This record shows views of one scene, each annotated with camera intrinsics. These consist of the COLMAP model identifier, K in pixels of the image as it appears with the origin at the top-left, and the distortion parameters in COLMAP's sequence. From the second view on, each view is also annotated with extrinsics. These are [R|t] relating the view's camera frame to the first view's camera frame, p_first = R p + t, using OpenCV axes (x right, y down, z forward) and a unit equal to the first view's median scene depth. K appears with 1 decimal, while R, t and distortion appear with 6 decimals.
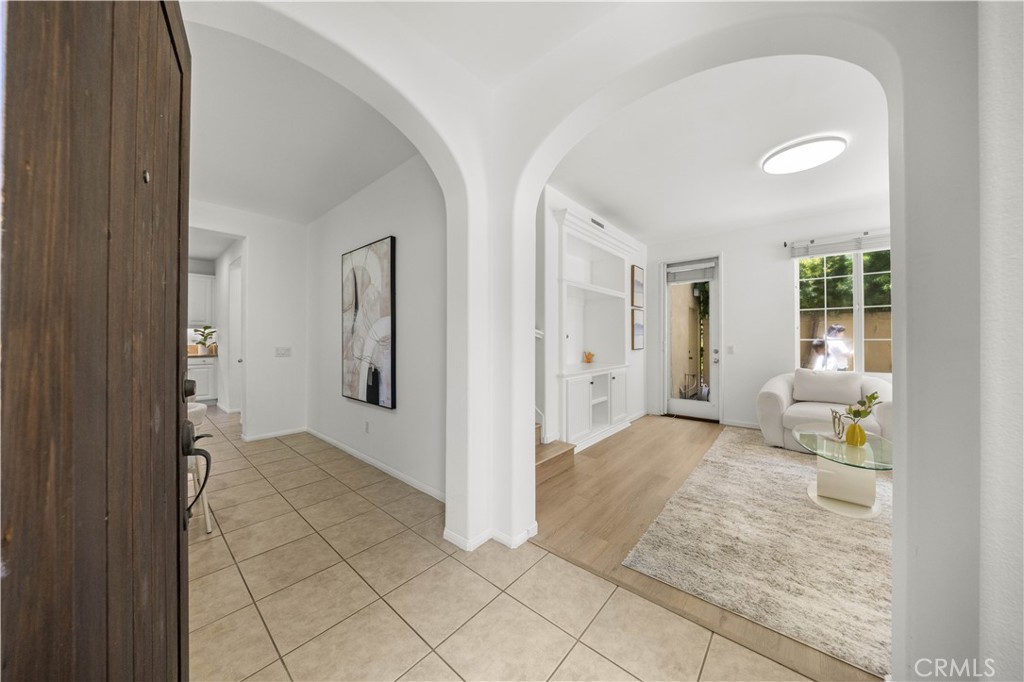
lens RADIAL K [[341.0, 0, 504.2], [0, 341.0, 336.3], [0, 0, 1]] dist [-0.009890, -0.000704]
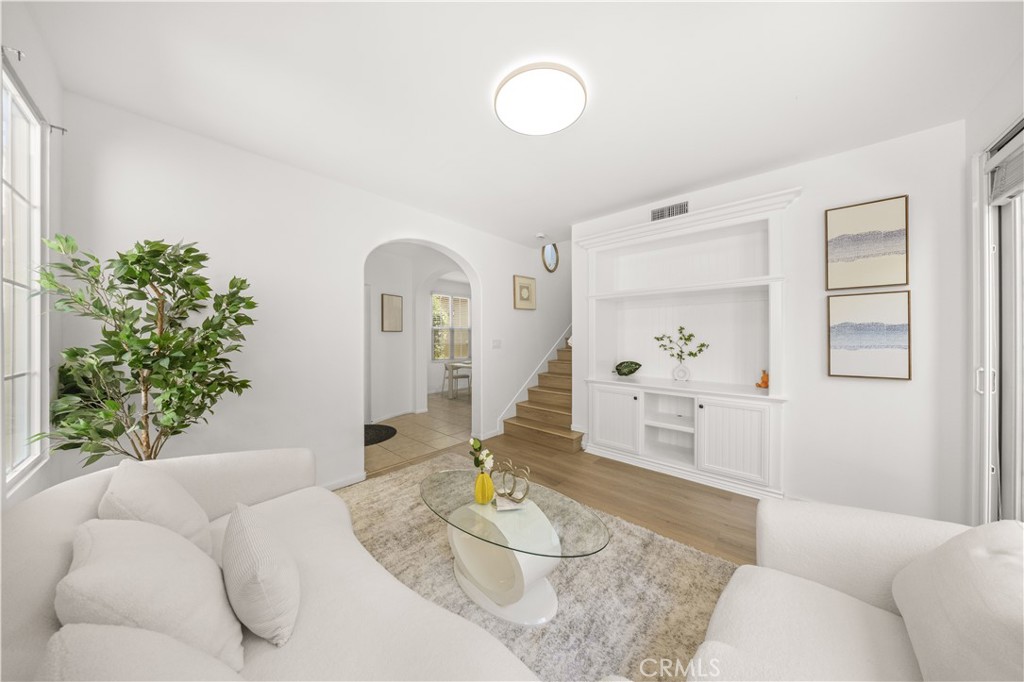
lens RADIAL K [[316.1, 0, 517.8], [0, 316.1, 335.4], [0, 0, 1]] dist [-0.010319, -0.000125]
pose [[-0.015074, -0.006191, -0.999867, 1.069370], [0.006878, 0.999957, -0.006296, -0.026783], [0.999863, -0.006972, -0.015031, 0.670315]]
